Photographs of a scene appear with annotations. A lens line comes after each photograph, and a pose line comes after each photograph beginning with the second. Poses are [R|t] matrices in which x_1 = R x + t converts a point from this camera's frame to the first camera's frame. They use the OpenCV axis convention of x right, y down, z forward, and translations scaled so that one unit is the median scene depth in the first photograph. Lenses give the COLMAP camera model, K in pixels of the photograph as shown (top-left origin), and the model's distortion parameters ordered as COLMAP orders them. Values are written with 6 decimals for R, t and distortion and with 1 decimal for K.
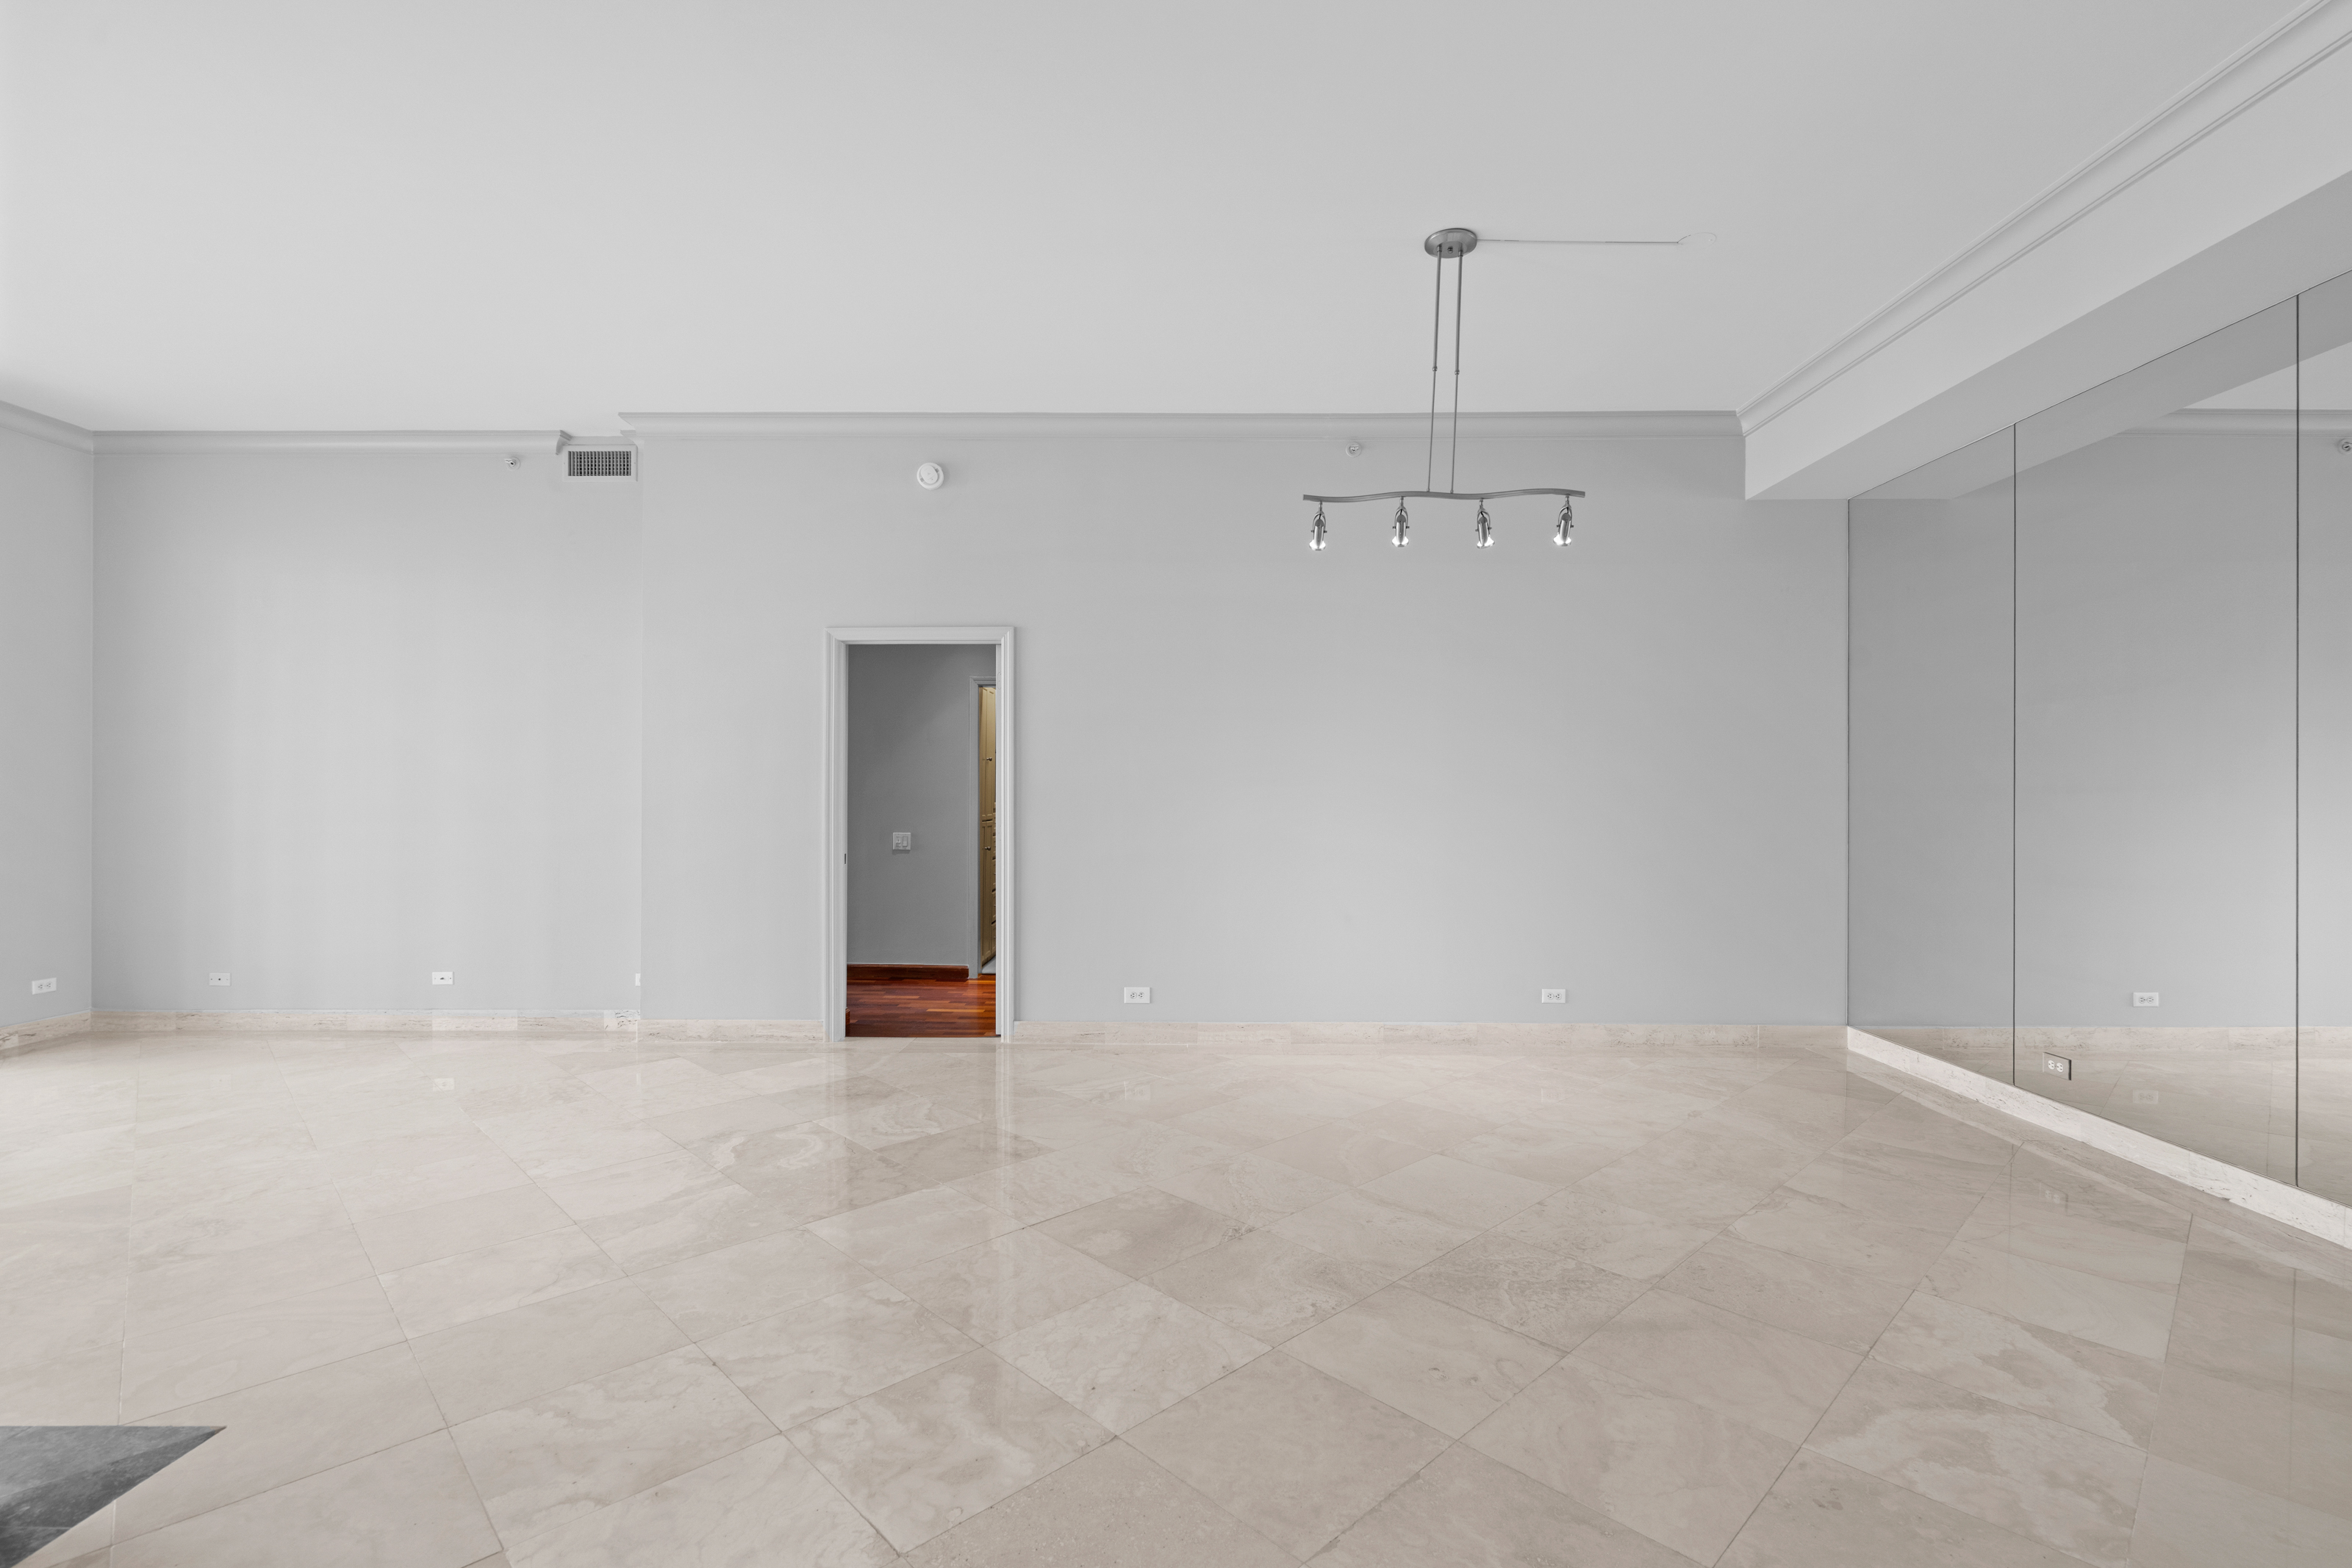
lens RADIAL K [[1067.9, 0, 1166.5], [0, 1067.9, 797.1], [0, 0, 1]] dist [-0.010510, 0.005794]
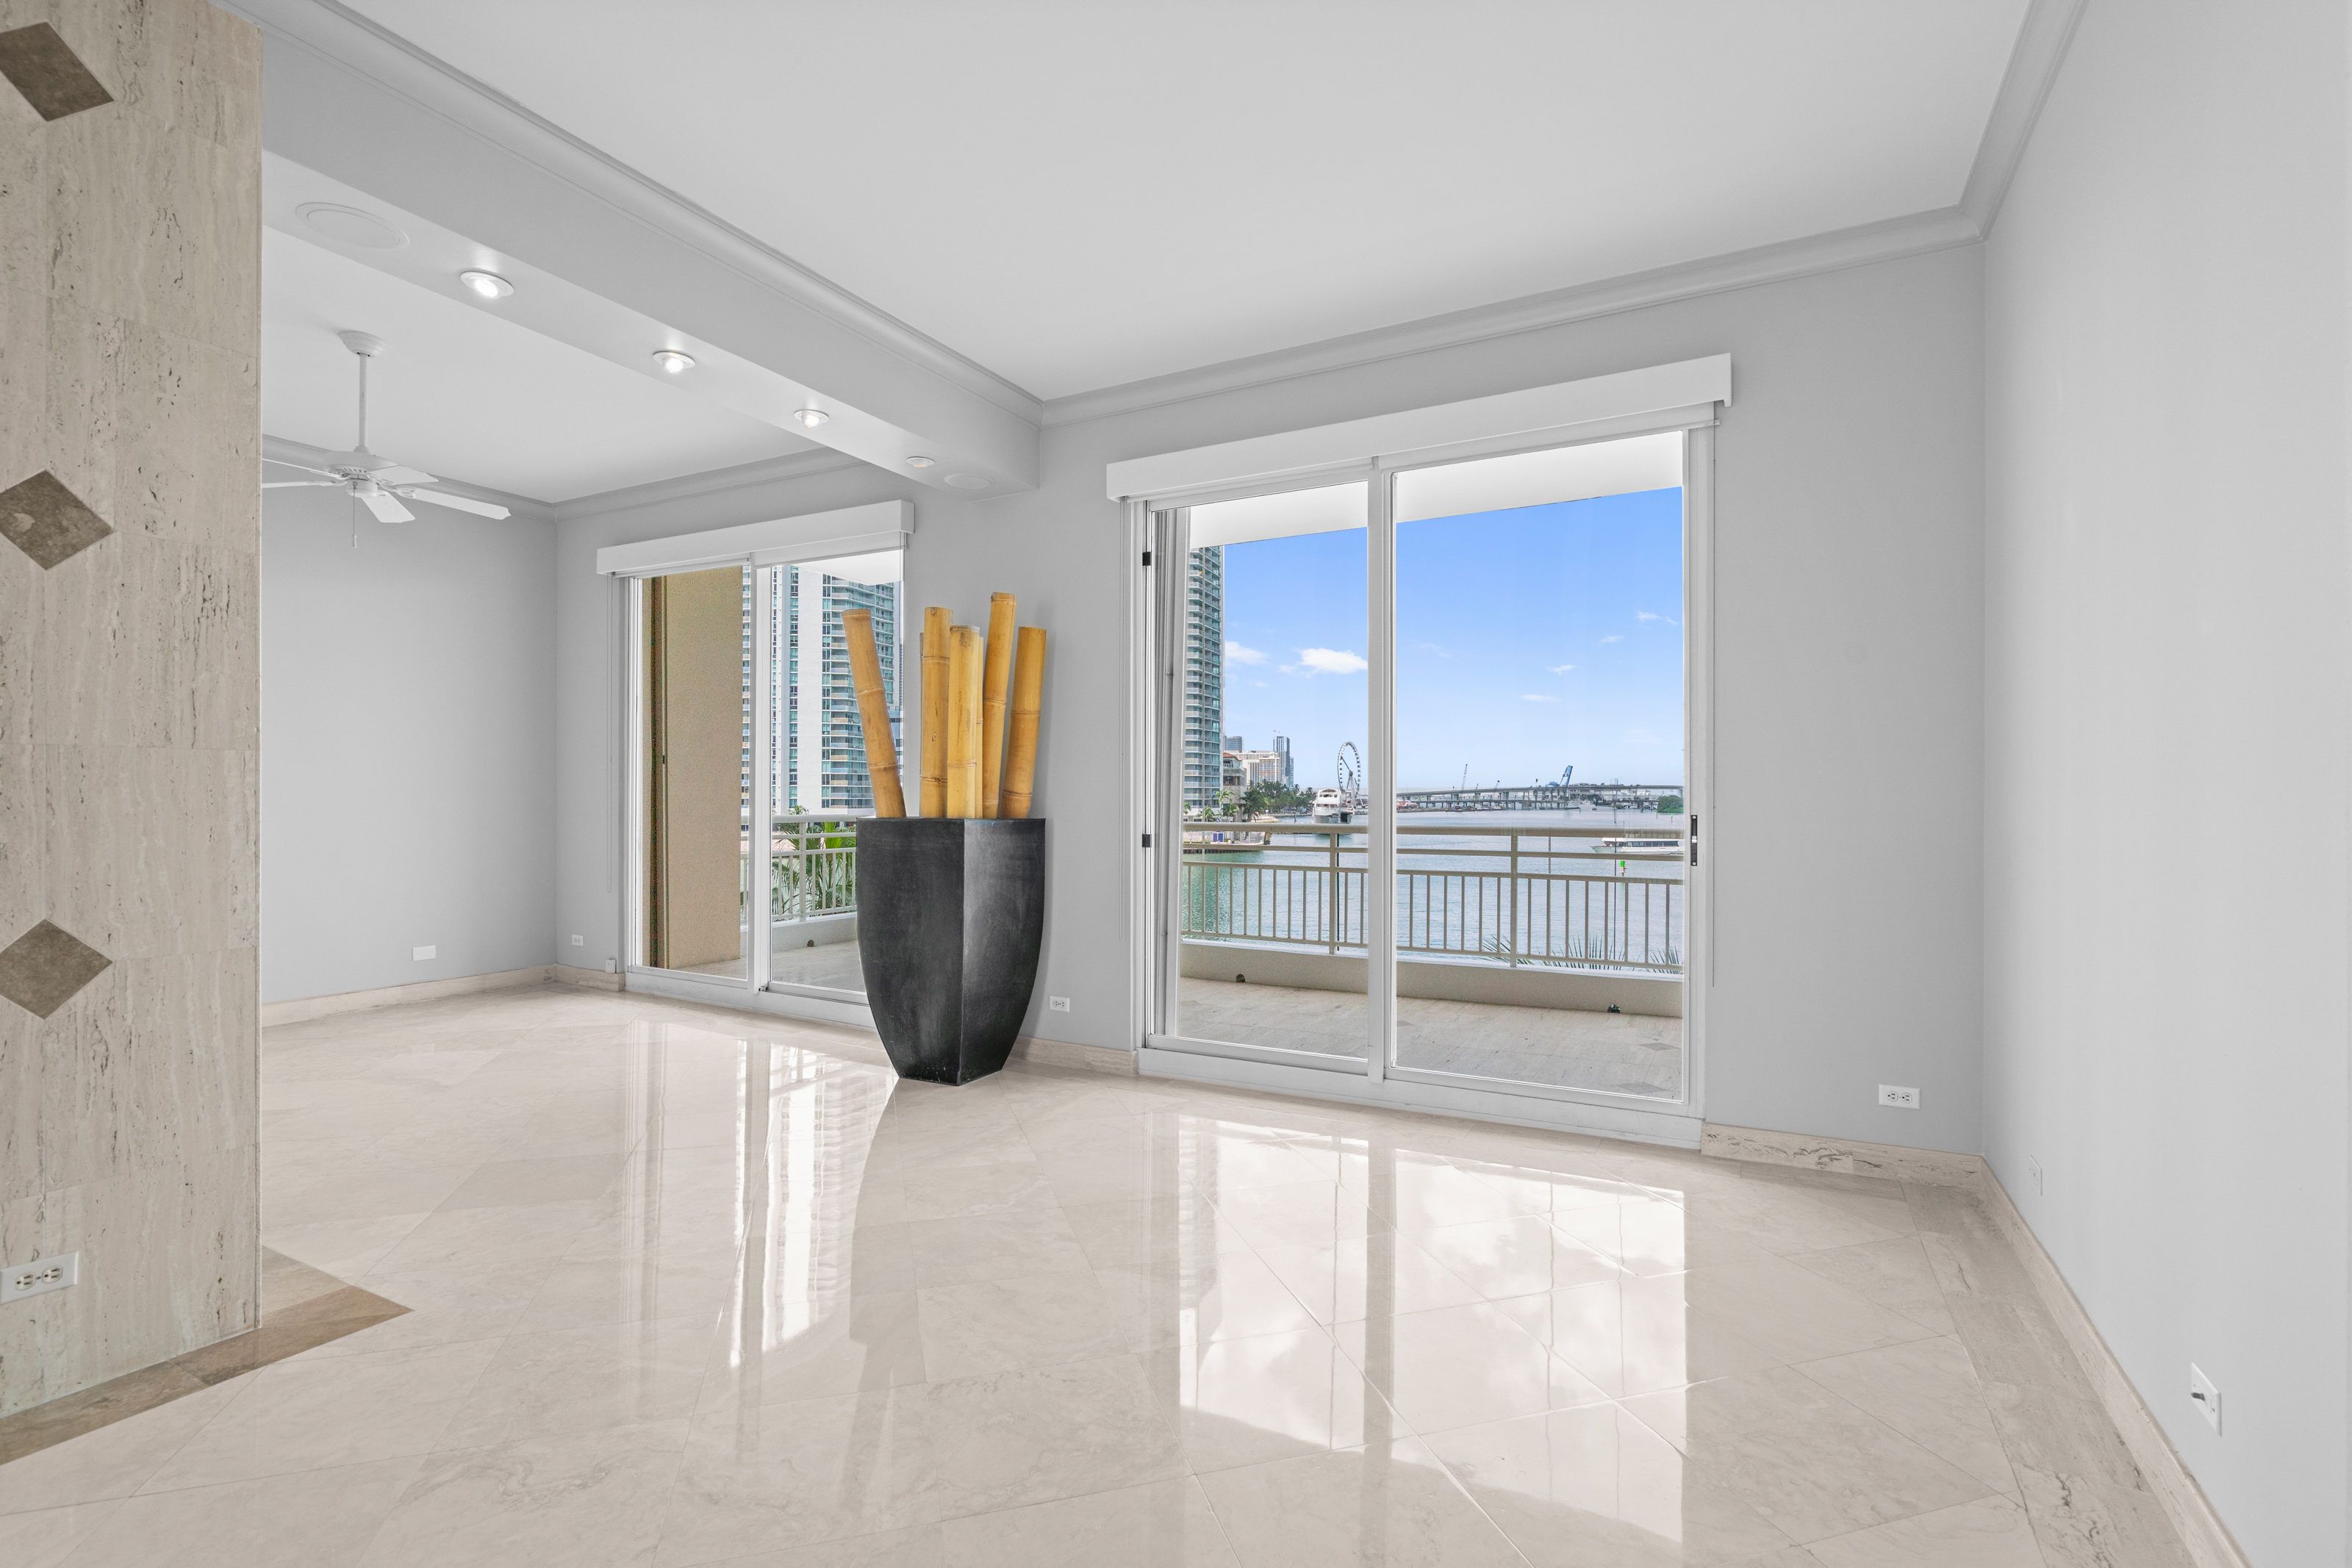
lens RADIAL K [[1067.9, 0, 1180.1], [0, 1067.9, 791.7], [0, 0, 1]] dist [-0.010510, 0.005794]
pose [[-0.455041, -0.005916, -0.890451, -0.466270], [-0.003005, 0.999982, -0.005108, -0.005039], [0.890465, 0.000351, -0.455051, 1.508616]]
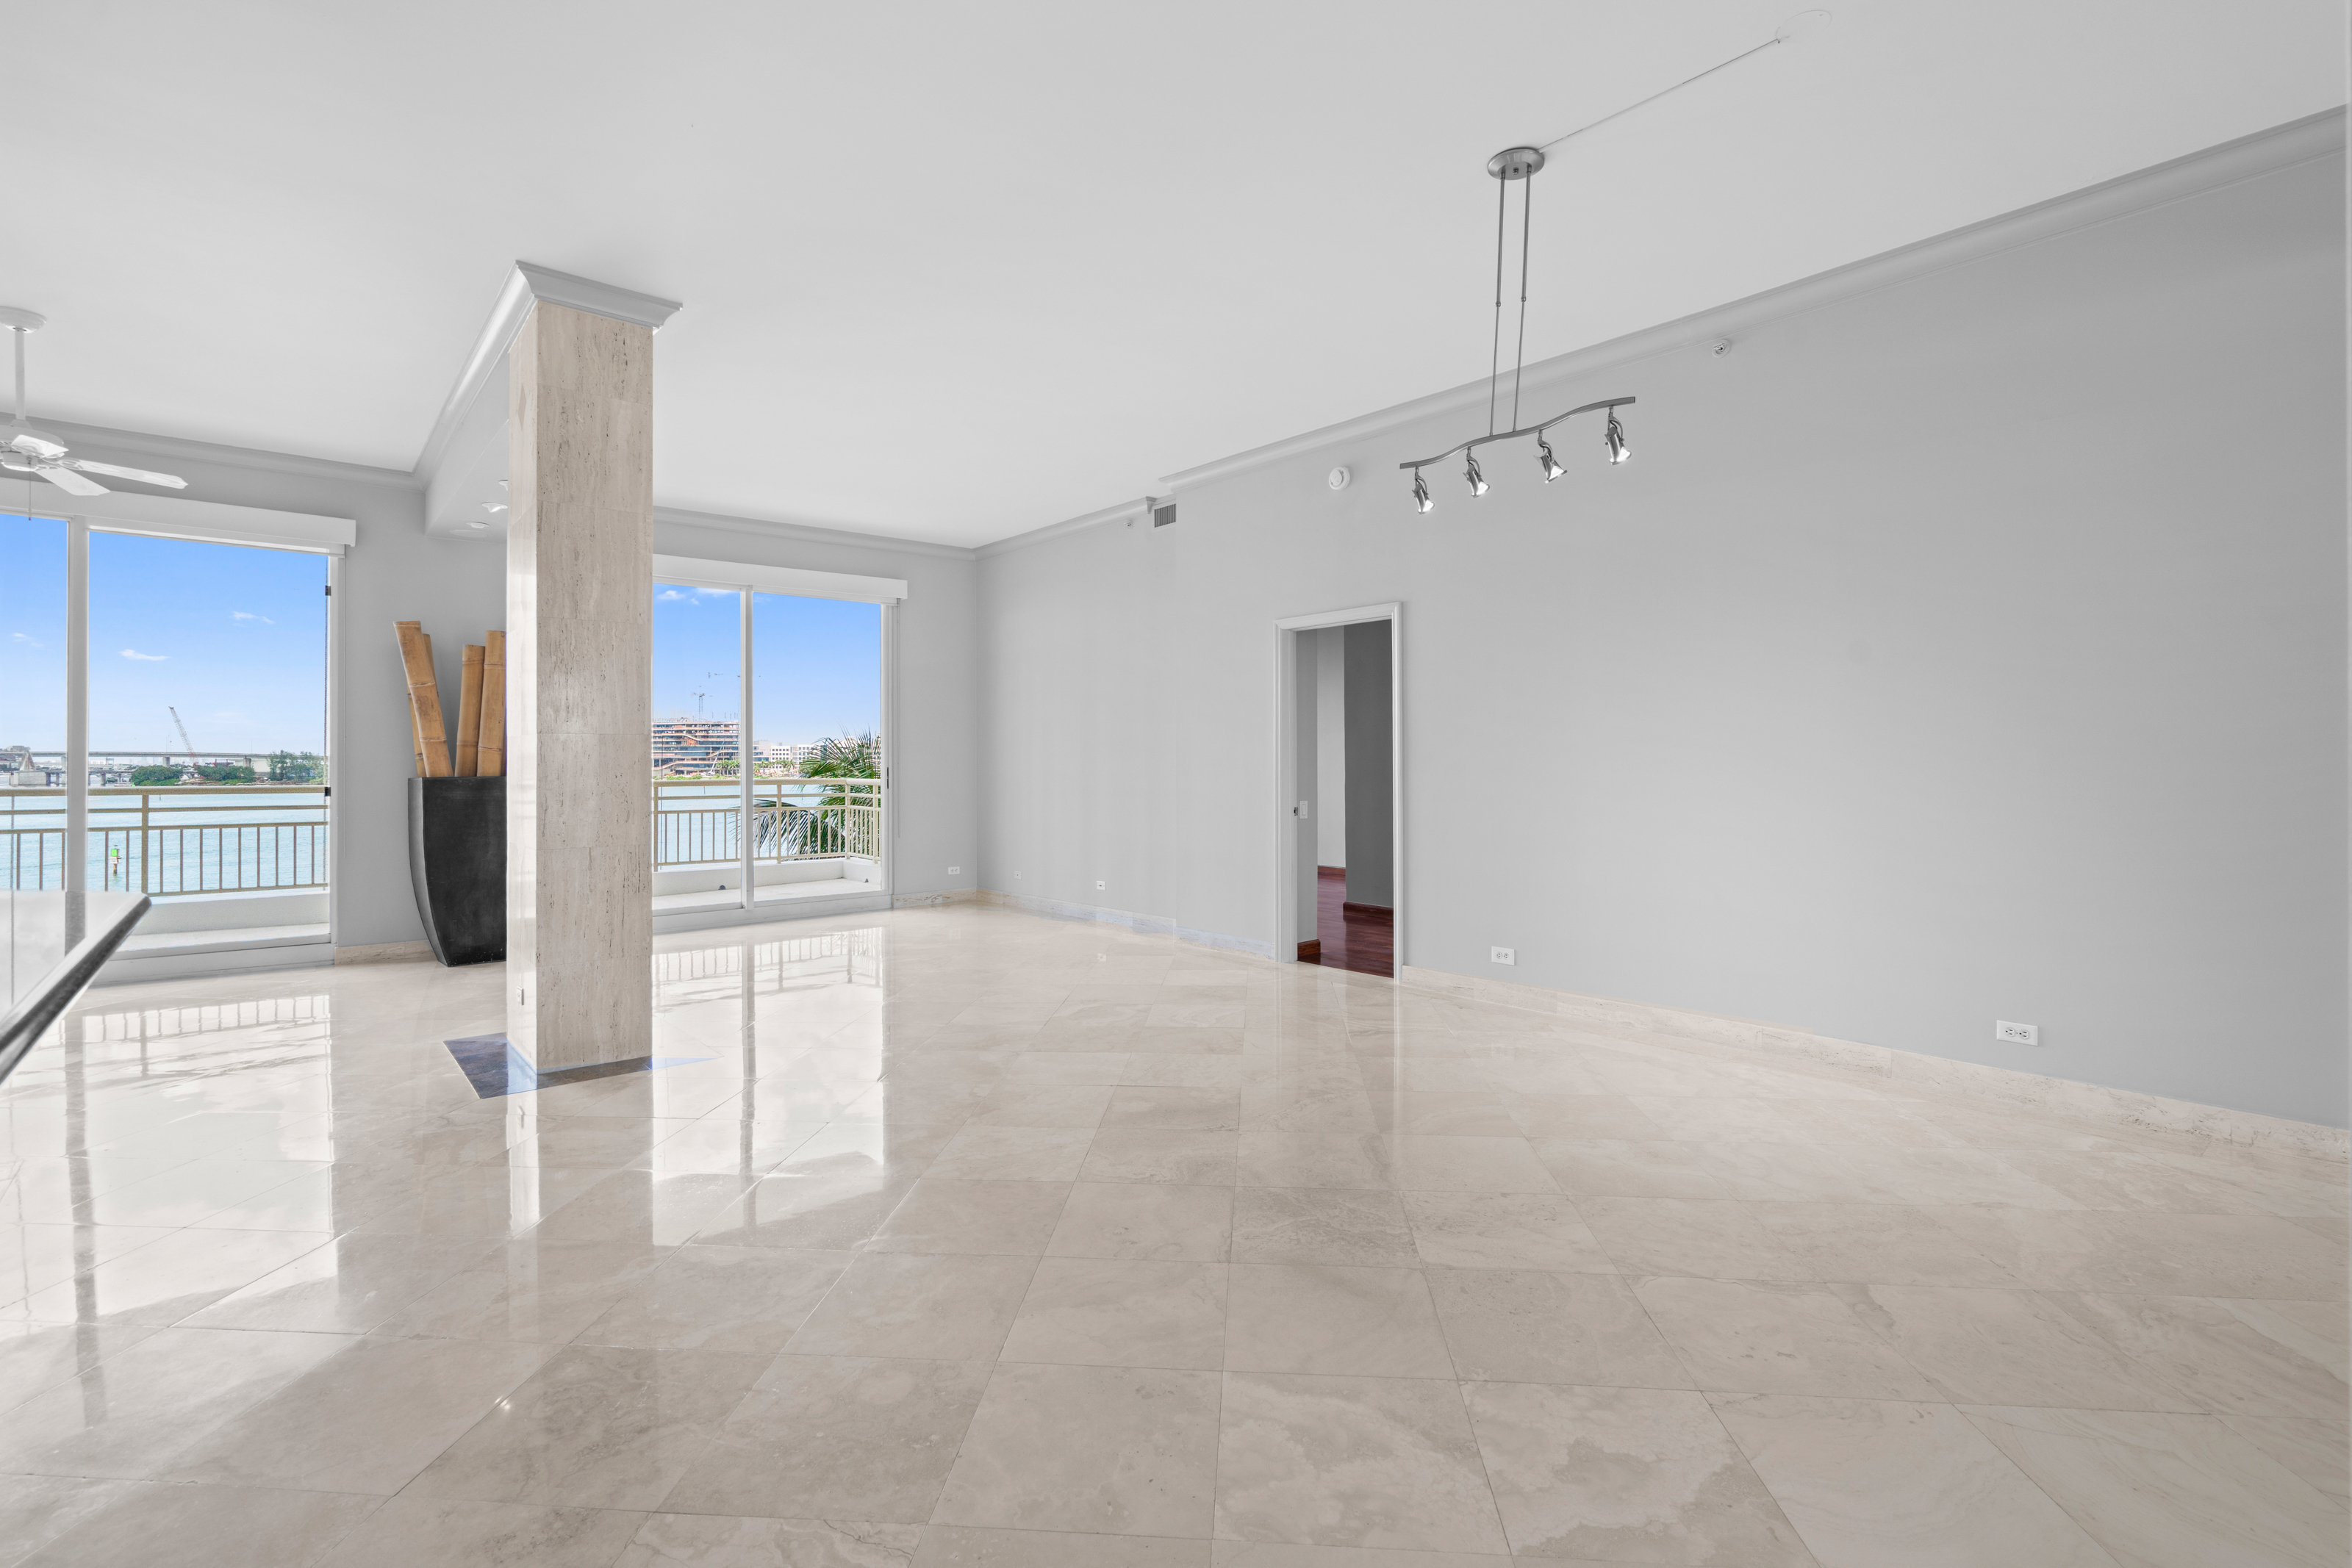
lens RADIAL K [[1067.9, 0, 1171.5], [0, 1067.9, 778.3], [0, 0, 1]] dist [-0.010510, 0.005794]
pose [[0.663907, 0.007344, -0.747779, 0.833623], [0.004645, 0.999892, 0.013944, 0.004403], [0.747801, -0.012731, 0.663801, 0.165740]]
